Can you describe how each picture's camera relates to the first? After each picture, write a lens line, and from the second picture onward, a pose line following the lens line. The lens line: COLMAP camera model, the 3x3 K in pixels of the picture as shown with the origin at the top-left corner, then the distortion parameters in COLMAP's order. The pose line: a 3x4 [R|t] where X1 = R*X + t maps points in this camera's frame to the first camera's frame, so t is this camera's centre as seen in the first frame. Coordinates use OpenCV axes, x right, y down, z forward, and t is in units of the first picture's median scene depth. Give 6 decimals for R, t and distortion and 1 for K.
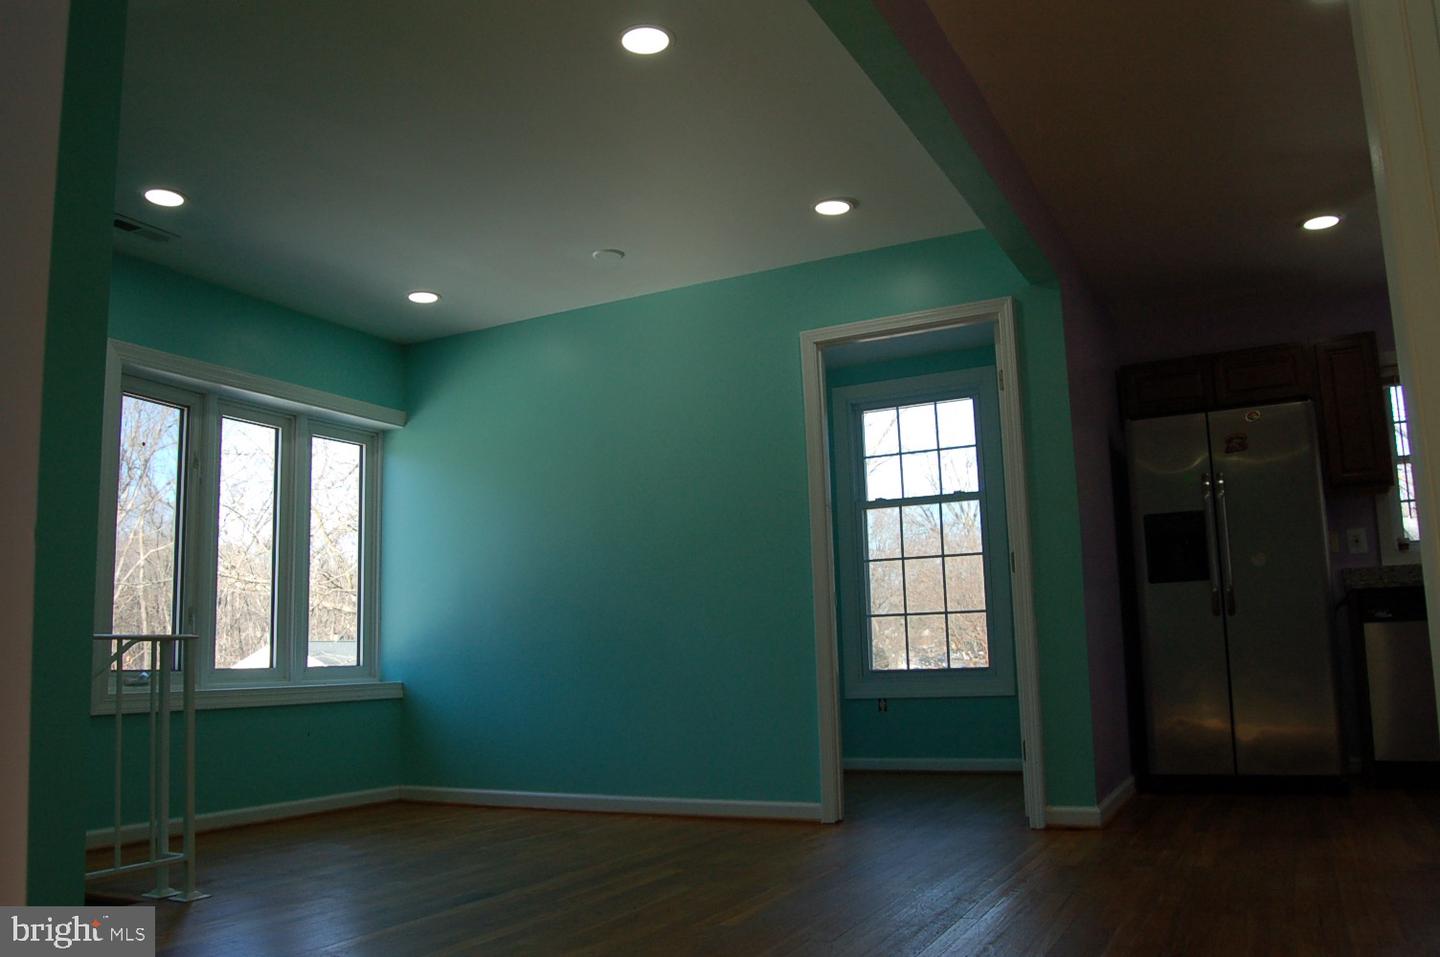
lens RADIAL K [[1134.5, 0, 723.6], [0, 1134.5, 481.8], [0, 0, 1]] dist [-0.071876, 0.029375]
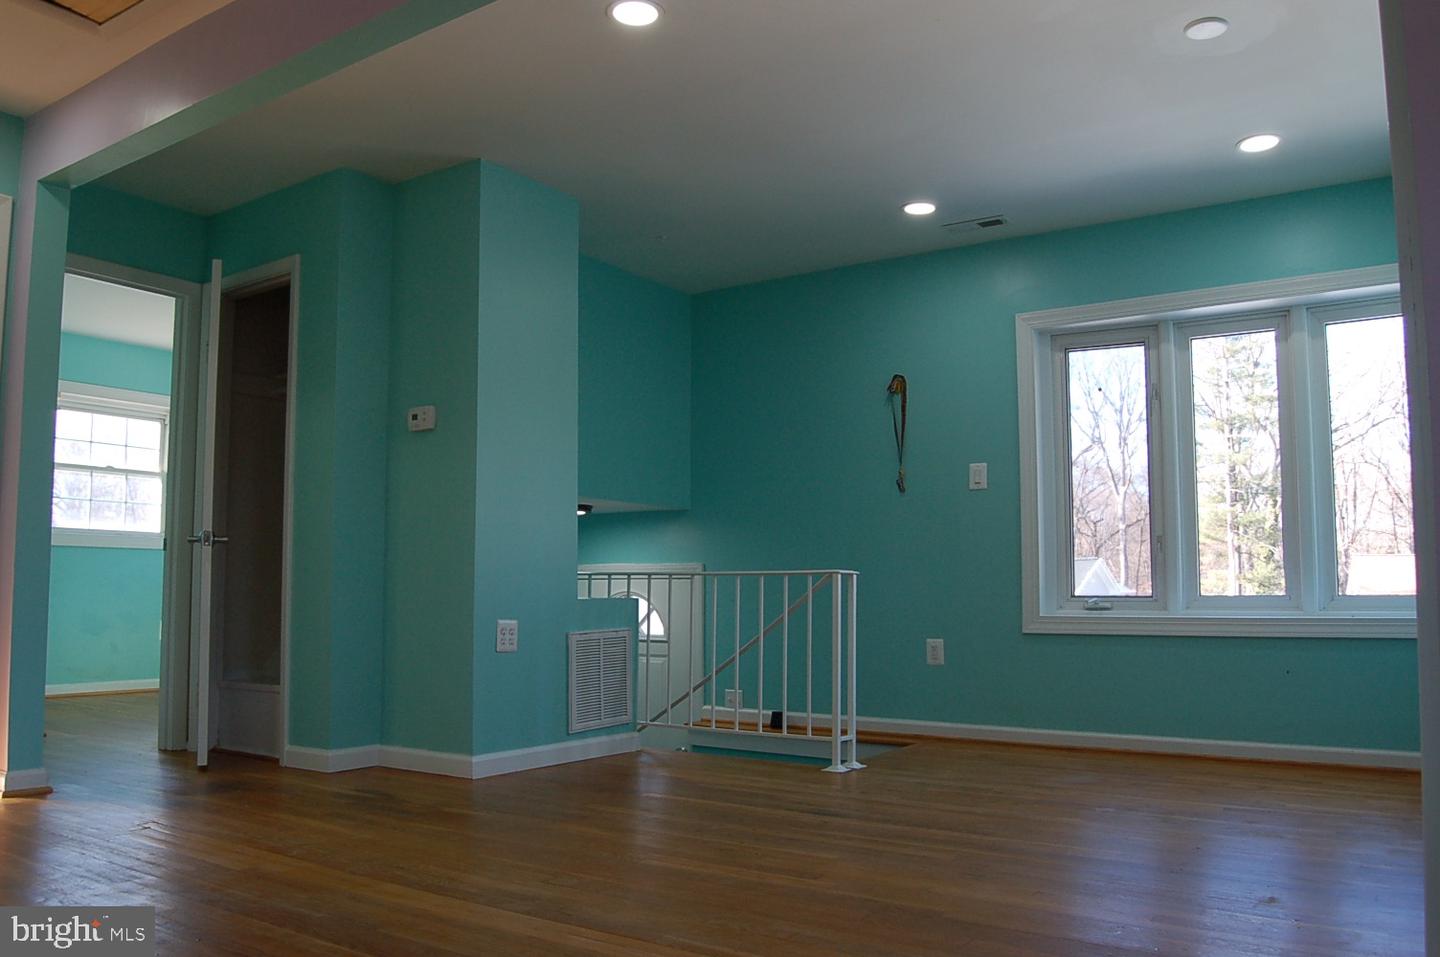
lens RADIAL K [[1134.5, 0, 722.5], [0, 1134.5, 477.2], [0, 0, 1]] dist [-0.071876, 0.029375]
pose [[-0.087533, -0.056184, -0.994576, 0.586512], [0.160663, 0.984541, -0.069757, 0.066613], [0.983120, -0.165897, -0.077153, 0.693446]]
